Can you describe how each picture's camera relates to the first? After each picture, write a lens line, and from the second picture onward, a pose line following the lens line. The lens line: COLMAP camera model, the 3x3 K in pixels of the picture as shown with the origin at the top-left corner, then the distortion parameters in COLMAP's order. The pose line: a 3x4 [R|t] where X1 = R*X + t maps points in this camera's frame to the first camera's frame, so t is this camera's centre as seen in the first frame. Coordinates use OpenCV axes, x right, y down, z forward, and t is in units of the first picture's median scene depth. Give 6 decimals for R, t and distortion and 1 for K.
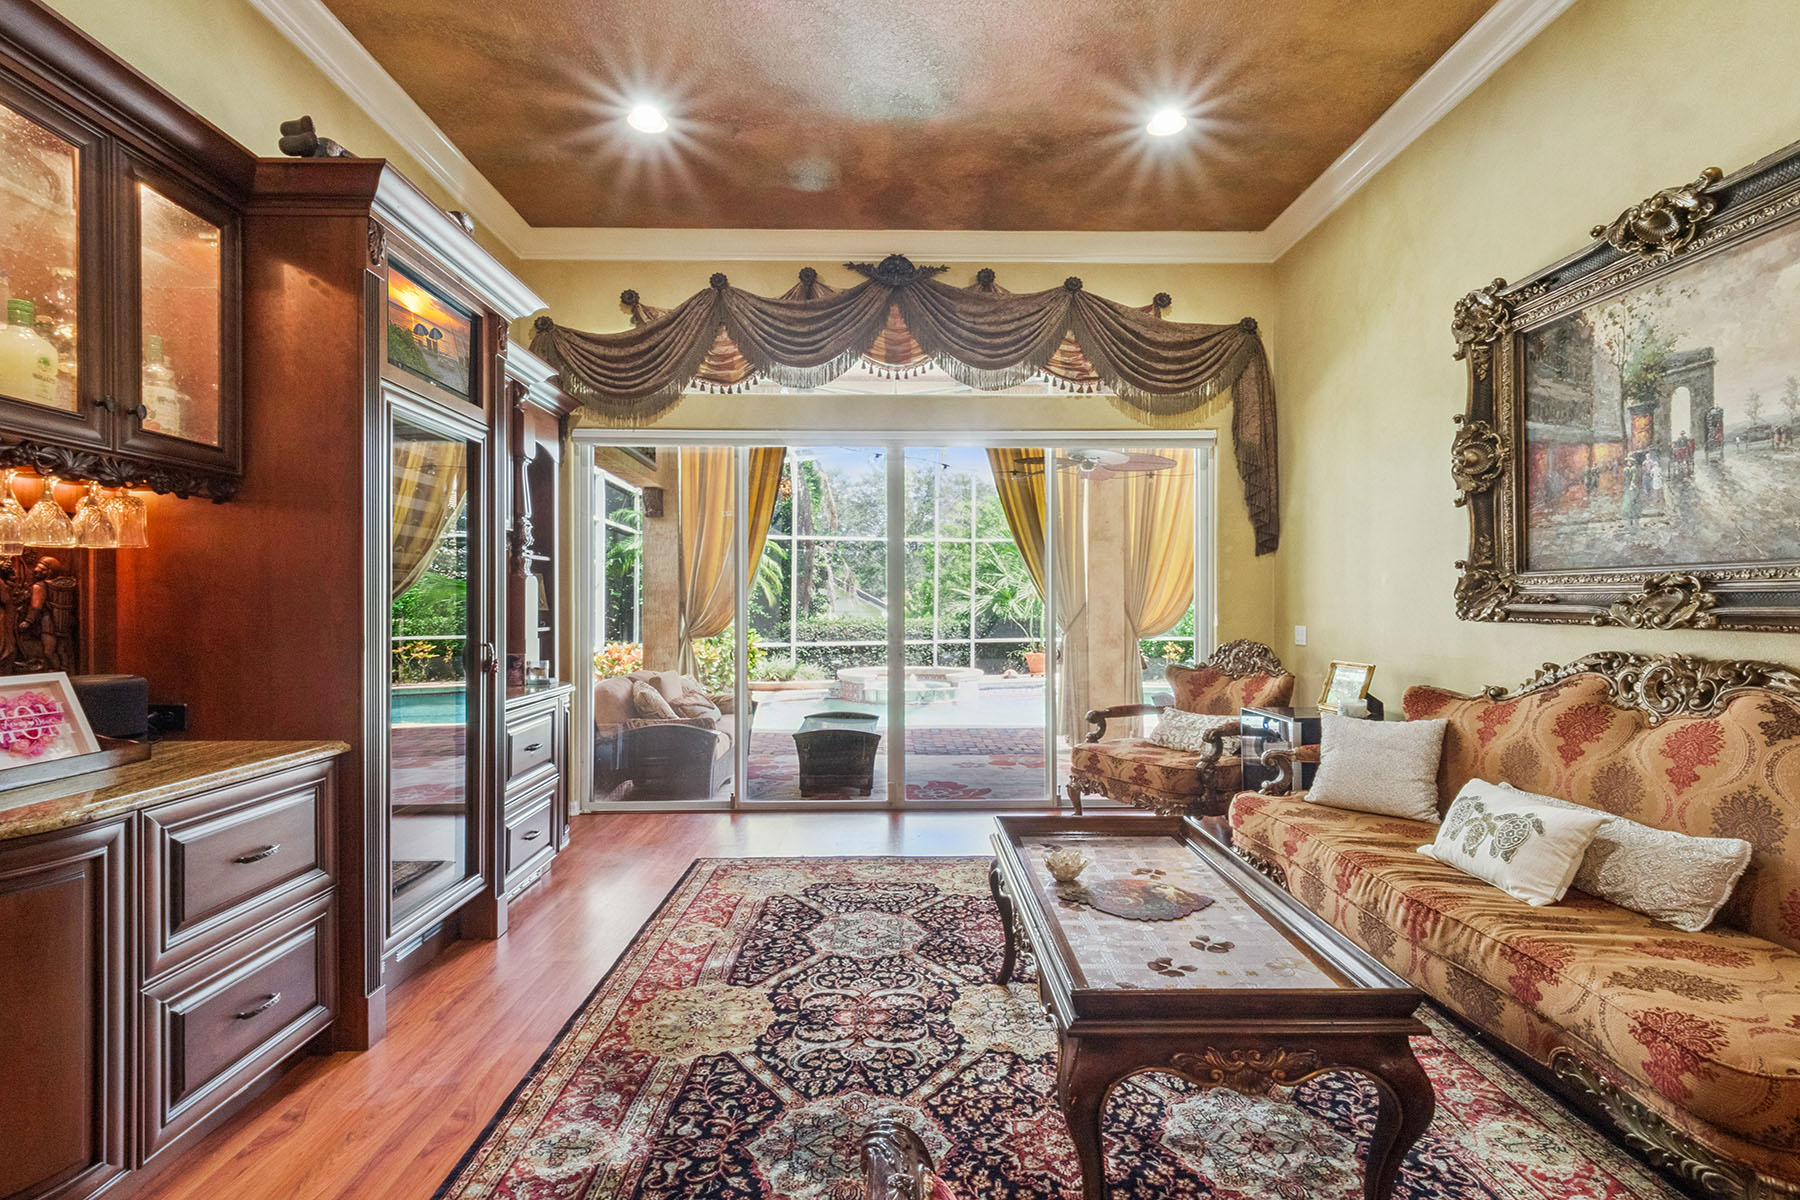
lens RADIAL K [[870.8, 0, 897.3], [0, 870.8, 607.9], [0, 0, 1]] dist [0.003181, -0.004491]
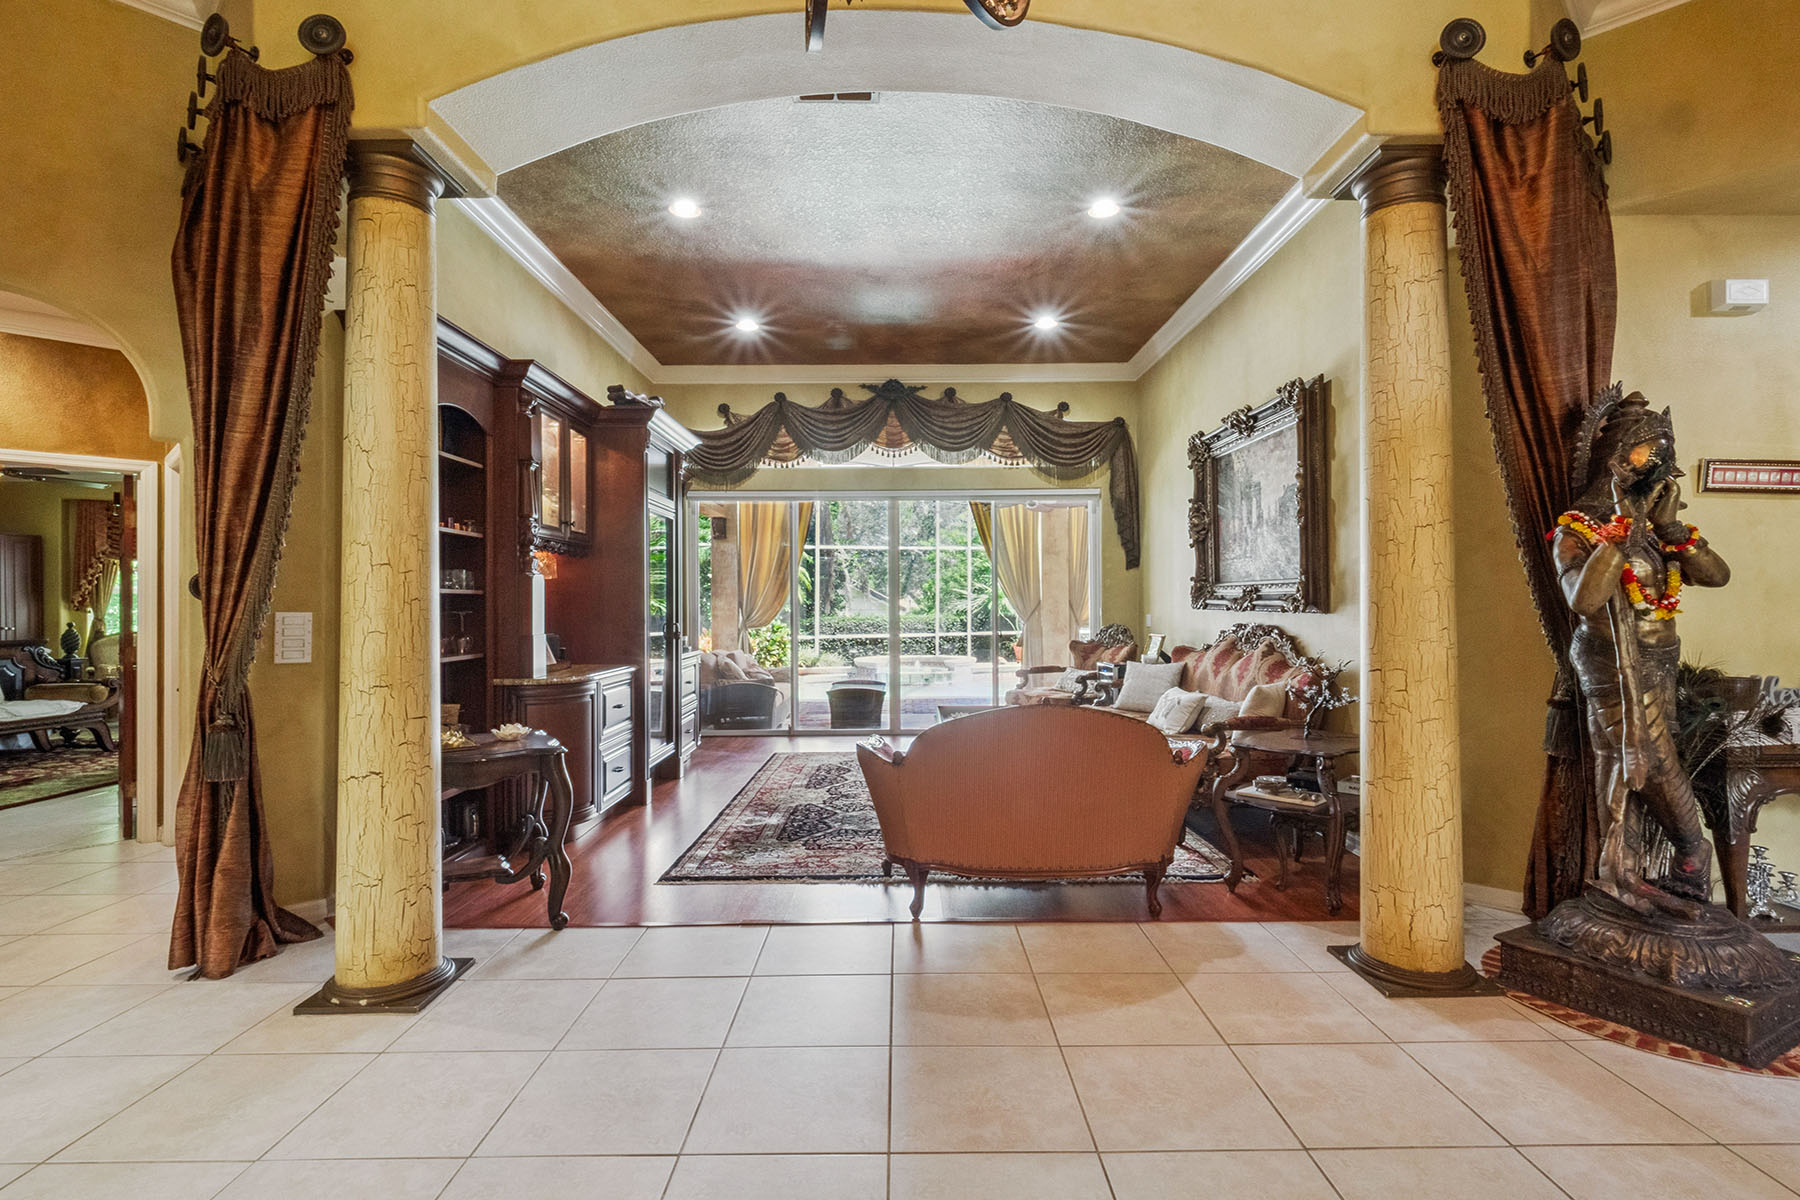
lens RADIAL K [[870.8, 0, 890.2], [0, 870.8, 595.8], [0, 0, 1]] dist [0.003181, -0.004491]
pose [[0.999686, -0.005293, -0.024512, 0.030580], [0.004990, 0.999911, -0.012387, 0.003709], [0.024576, 0.012260, 0.999623, -0.565137]]
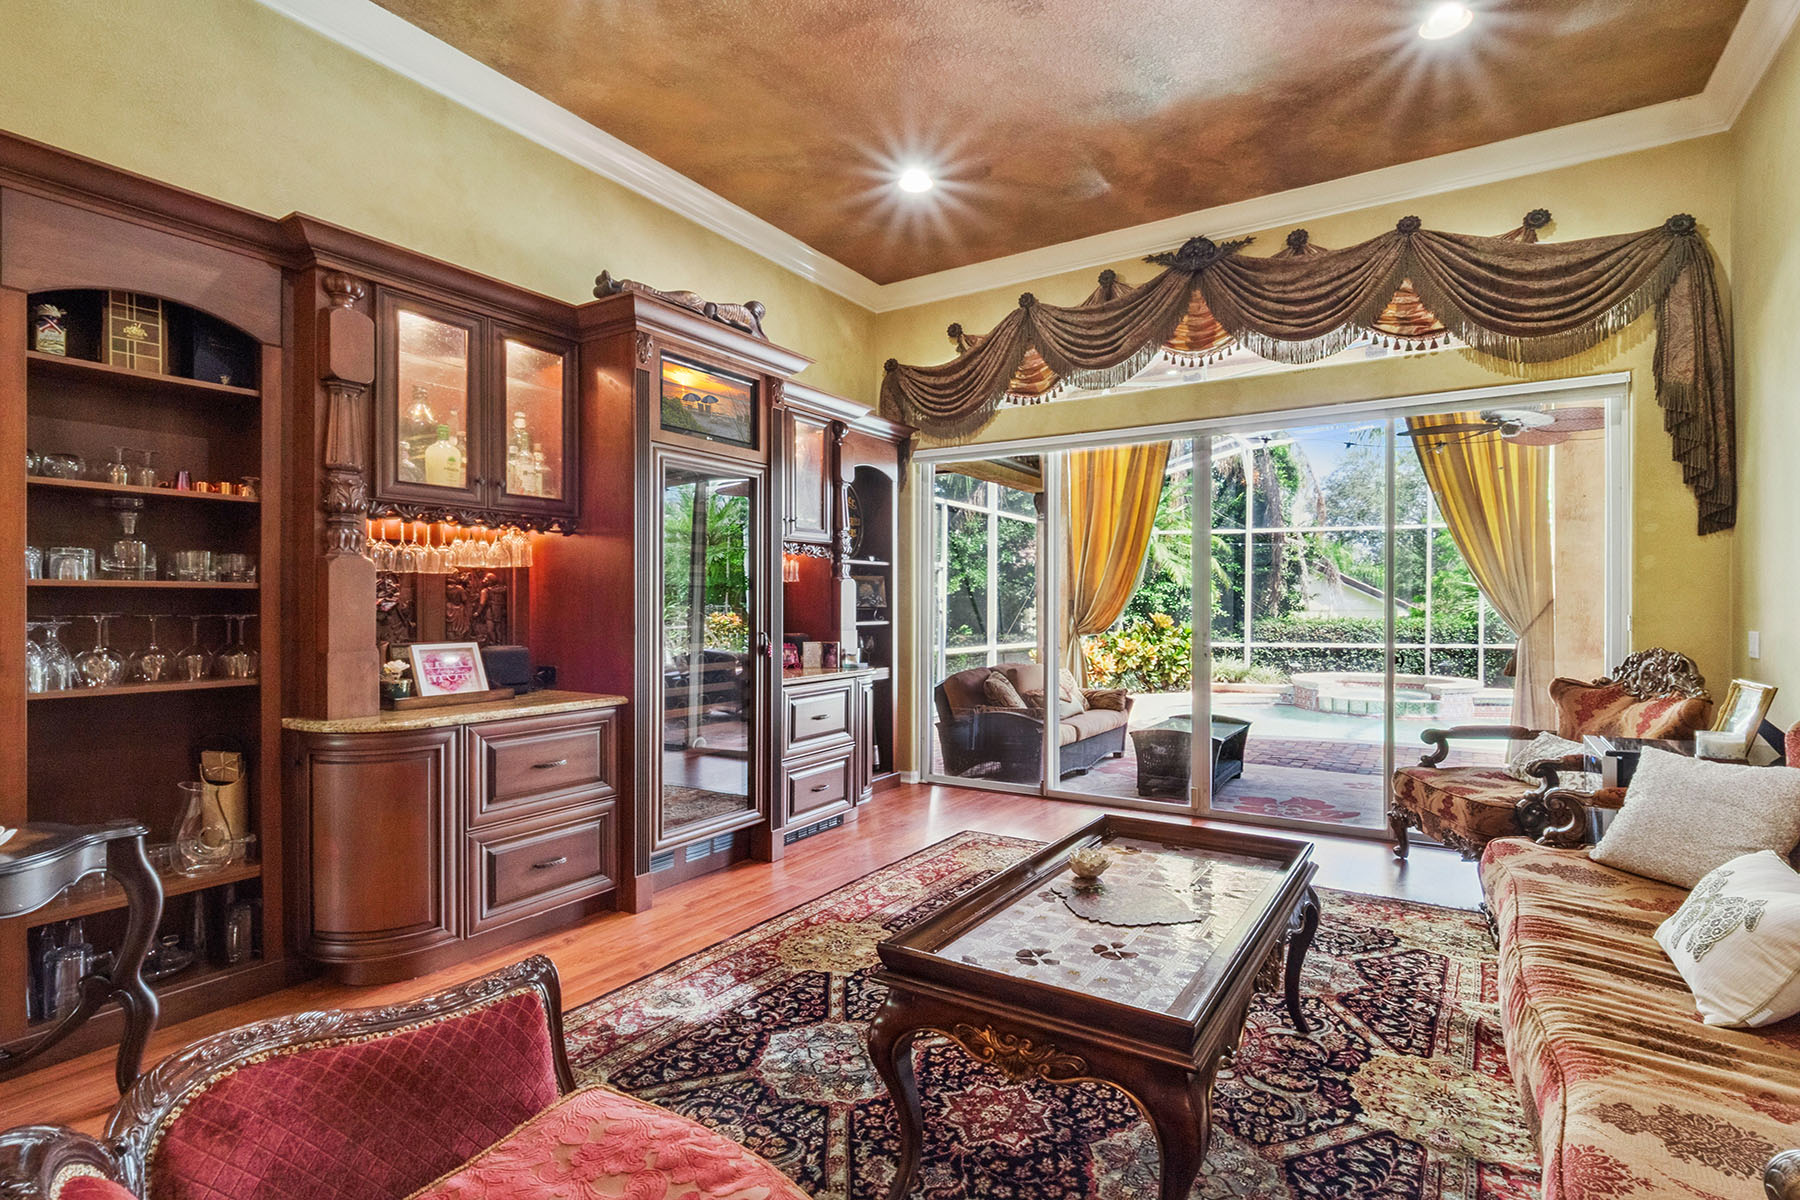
lens RADIAL K [[870.8, 0, 902.5], [0, 870.8, 603.9], [0, 0, 1]] dist [0.003181, -0.004491]
pose [[0.837081, 0.000427, -0.547078, 0.255001], [-0.001723, 0.999997, -0.001855, 0.000738], [0.547076, 0.002496, 0.837079, 0.020699]]
